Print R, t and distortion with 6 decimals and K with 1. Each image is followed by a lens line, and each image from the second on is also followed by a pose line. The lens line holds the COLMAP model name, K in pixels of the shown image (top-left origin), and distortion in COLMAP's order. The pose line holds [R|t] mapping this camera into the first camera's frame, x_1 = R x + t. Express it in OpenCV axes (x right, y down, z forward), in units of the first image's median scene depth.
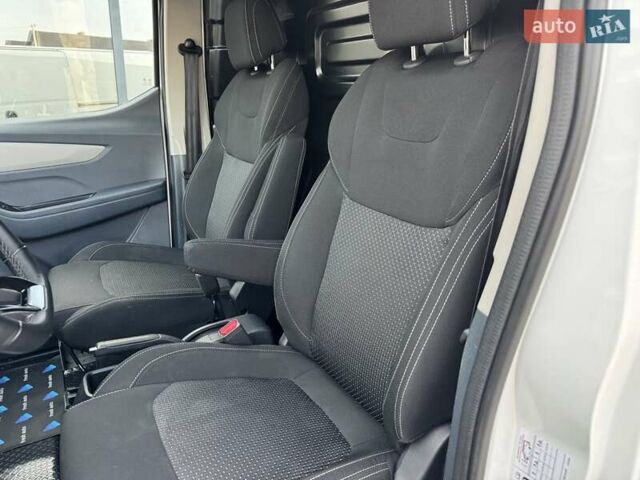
lens RADIAL K [[446.0, 0, 311.6], [0, 446.0, 245.4], [0, 0, 1]] dist [0.031640, -0.037487]
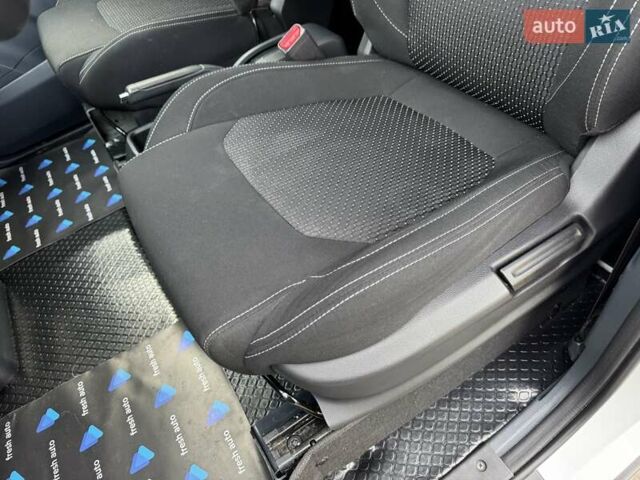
lens RADIAL K [[454.4, 0, 315.4], [0, 454.4, 241.1], [0, 0, 1]] dist [0.035668, -0.041732]
pose [[0.985737, -0.132629, -0.103600, -0.097285], [0.166520, 0.857811, 0.486242, 0.097688], [0.024379, -0.496558, 0.867661, 0.173899]]
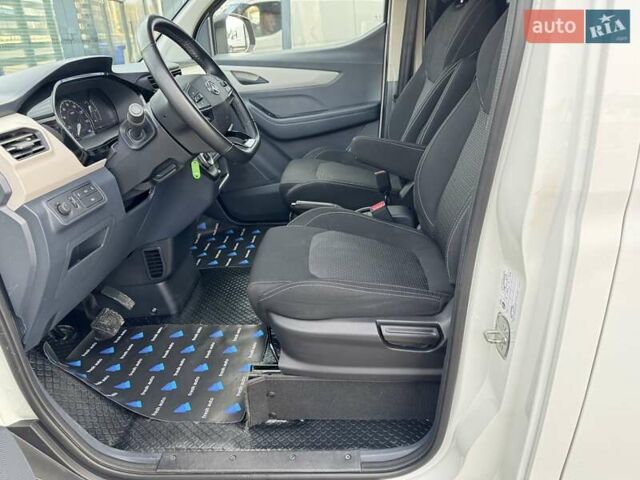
lens RADIAL K [[446.0, 0, 315.9], [0, 446.0, 245.5], [0, 0, 1]] dist [0.031640, -0.037487]
pose [[0.841666, 0.201646, -0.500936, 0.307468], [-0.140338, 0.977468, 0.157673, 0.096107], [0.521443, -0.062408, 0.851001, -0.226790]]
